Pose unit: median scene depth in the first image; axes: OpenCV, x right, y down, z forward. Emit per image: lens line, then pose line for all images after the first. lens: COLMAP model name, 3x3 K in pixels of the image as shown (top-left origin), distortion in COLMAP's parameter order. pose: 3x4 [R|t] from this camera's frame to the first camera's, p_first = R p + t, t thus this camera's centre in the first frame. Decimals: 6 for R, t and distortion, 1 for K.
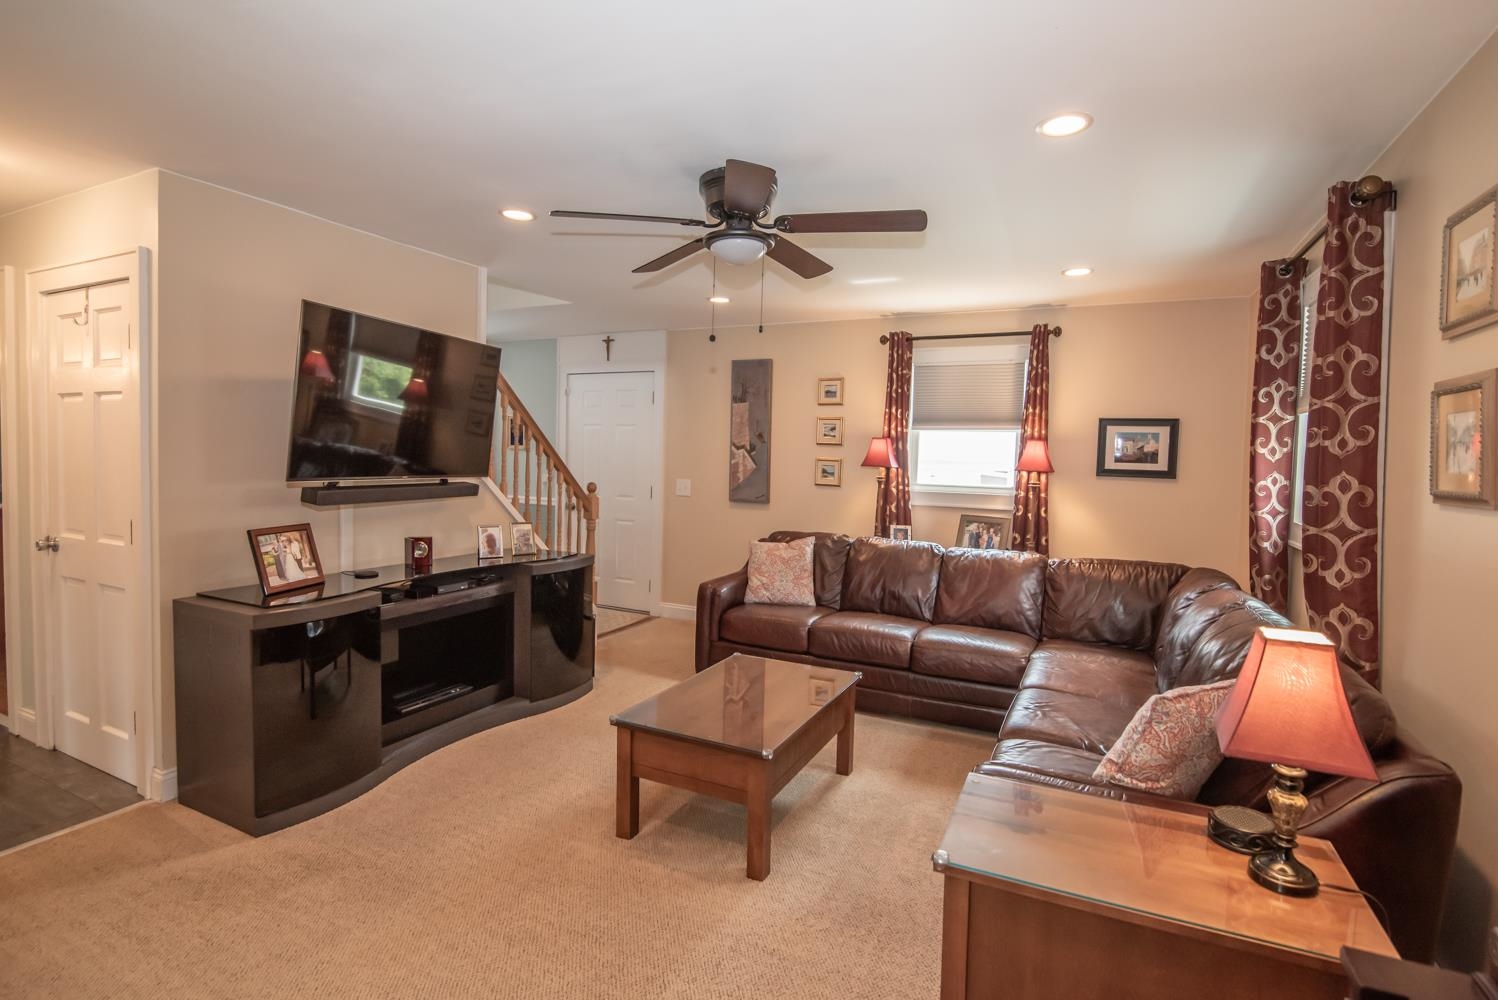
lens RADIAL K [[701.3, 0, 745.4], [0, 701.3, 503.3], [0, 0, 1]] dist [-0.014714, 0.000309]
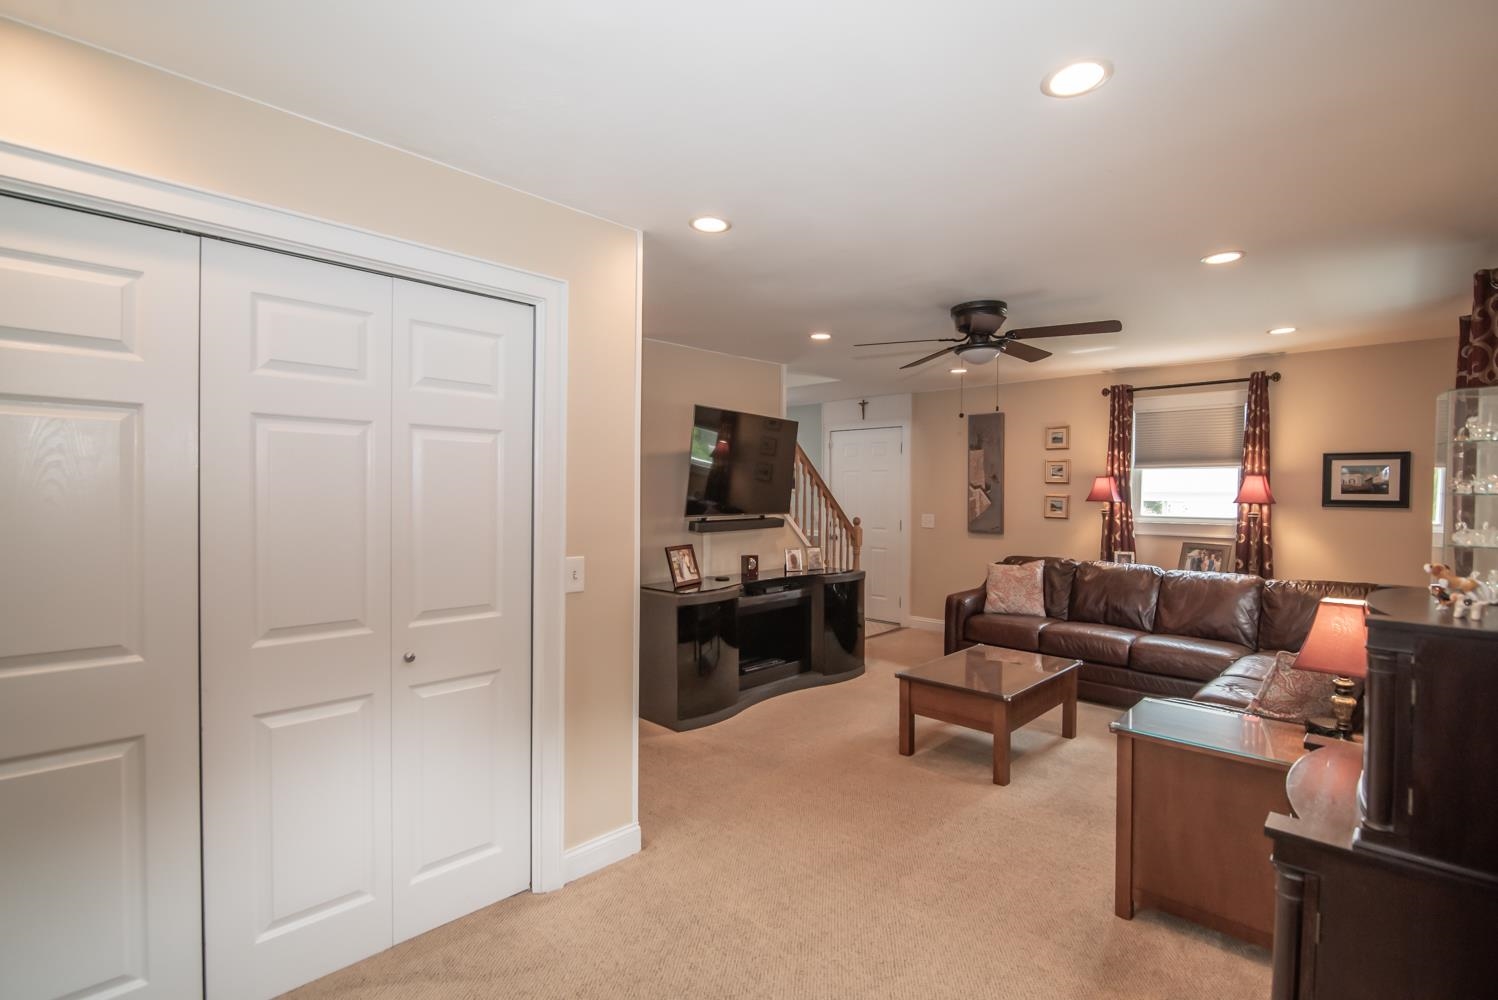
lens RADIAL K [[701.3, 0, 745.4], [0, 701.3, 503.3], [0, 0, 1]] dist [-0.014714, 0.000309]
pose [[0.950616, -0.015640, -0.309974, -0.016740], [-0.000733, 0.998614, -0.052634, 0.014407], [0.310368, 0.050262, 0.949287, -0.330790]]
